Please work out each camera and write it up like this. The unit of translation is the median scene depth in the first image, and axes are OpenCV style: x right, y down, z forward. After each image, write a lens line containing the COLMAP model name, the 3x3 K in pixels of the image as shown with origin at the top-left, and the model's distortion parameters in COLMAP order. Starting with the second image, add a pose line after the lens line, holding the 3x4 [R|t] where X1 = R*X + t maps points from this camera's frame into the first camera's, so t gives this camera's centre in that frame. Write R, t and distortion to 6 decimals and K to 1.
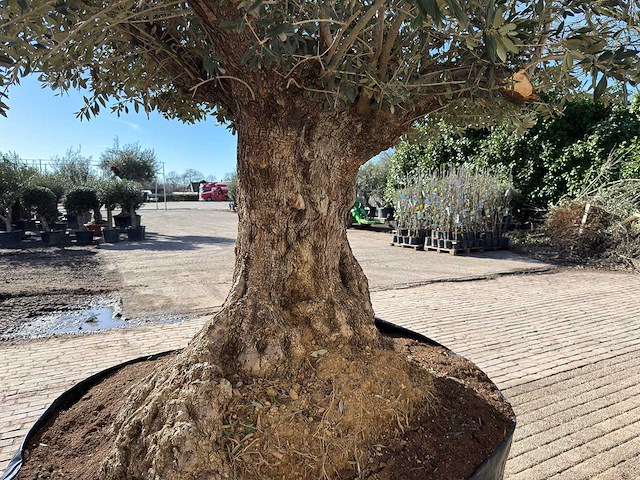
lens RADIAL K [[450.4, 0, 320.0], [0, 450.4, 240.0], [0, 0, 1]] dist [0.073316, -0.107776]
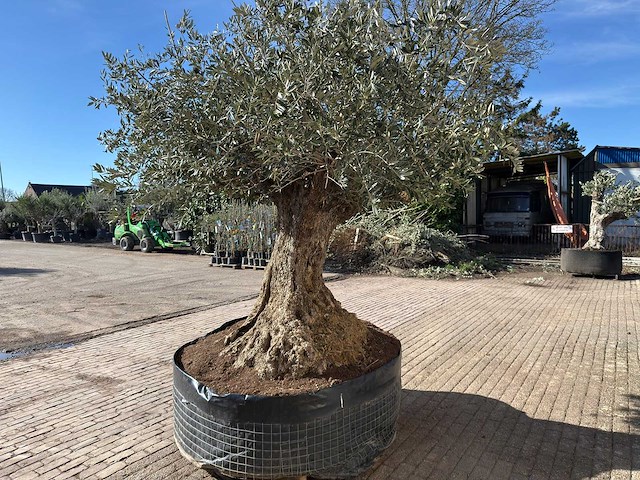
lens RADIAL K [[450.4, 0, 320.0], [0, 450.4, 240.0], [0, 0, 1]] dist [0.073316, -0.107776]
pose [[0.876652, -0.025051, 0.480473, -0.152299], [0.046095, 0.998423, -0.032048, -0.004508], [-0.478912, 0.050243, 0.876424, -0.122757]]
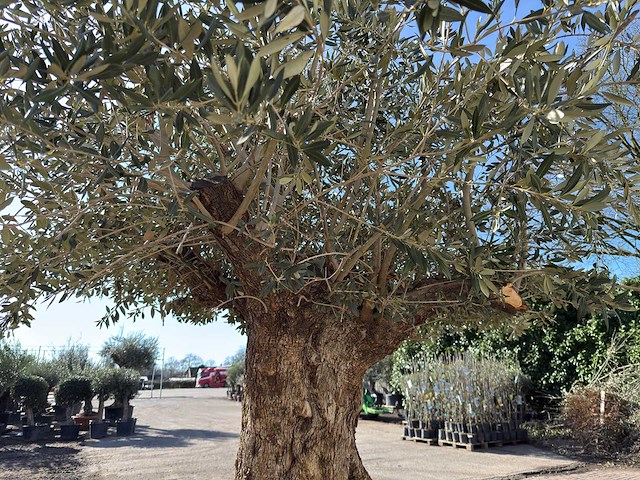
lens RADIAL K [[455.1, 0, 323.6], [0, 455.1, 239.1], [0, 0, 1]] dist [0.006457, -0.008901]
pose [[0.999941, -0.010070, 0.004014, -0.001665], [0.010839, 0.922173, -0.386625, -0.008042], [0.000191, 0.386646, 0.922228, -0.010954]]
